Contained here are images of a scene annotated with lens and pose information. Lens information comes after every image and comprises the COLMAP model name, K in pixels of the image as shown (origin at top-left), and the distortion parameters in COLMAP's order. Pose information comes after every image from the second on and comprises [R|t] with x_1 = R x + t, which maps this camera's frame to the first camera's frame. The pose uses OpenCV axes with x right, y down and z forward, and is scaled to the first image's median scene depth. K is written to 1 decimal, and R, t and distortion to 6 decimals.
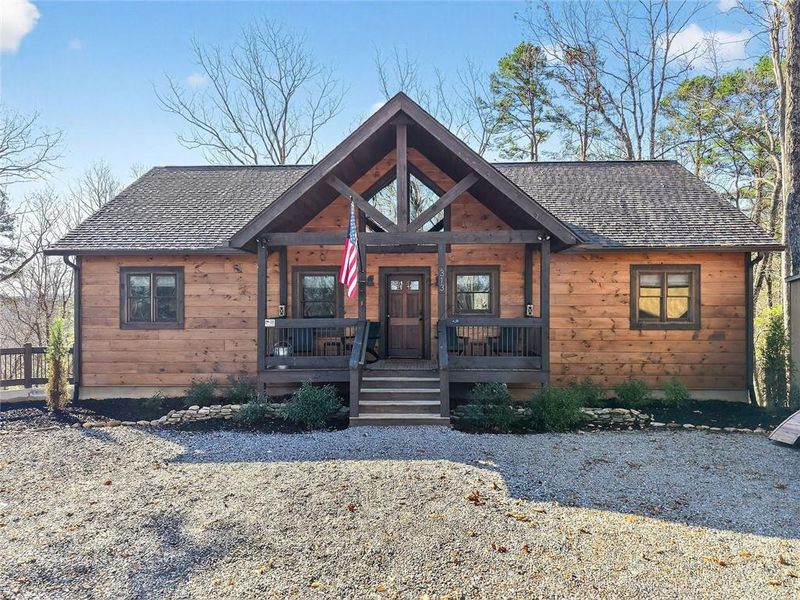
lens RADIAL K [[652.9, 0, 359.3], [0, 652.9, 298.3], [0, 0, 1]] dist [0.116133, -0.310748]
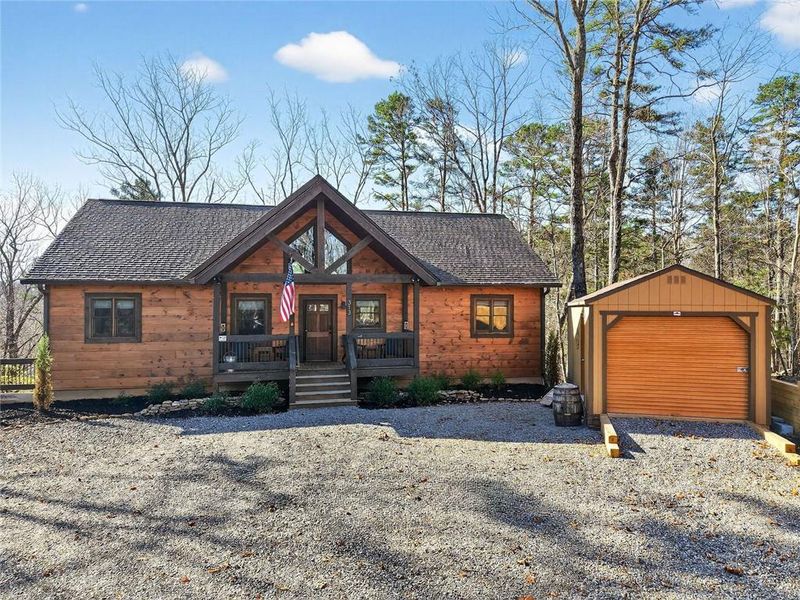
lens RADIAL K [[648.7, 0, 400.0], [0, 648.7, 300.0], [0, 0, 1]] dist [-0.004617, -0.004463]
pose [[0.966984, -0.002907, 0.254819, -0.114372], [0.001406, 0.999981, 0.006073, -0.046212], [-0.254832, -0.005514, 0.966970, -0.368619]]
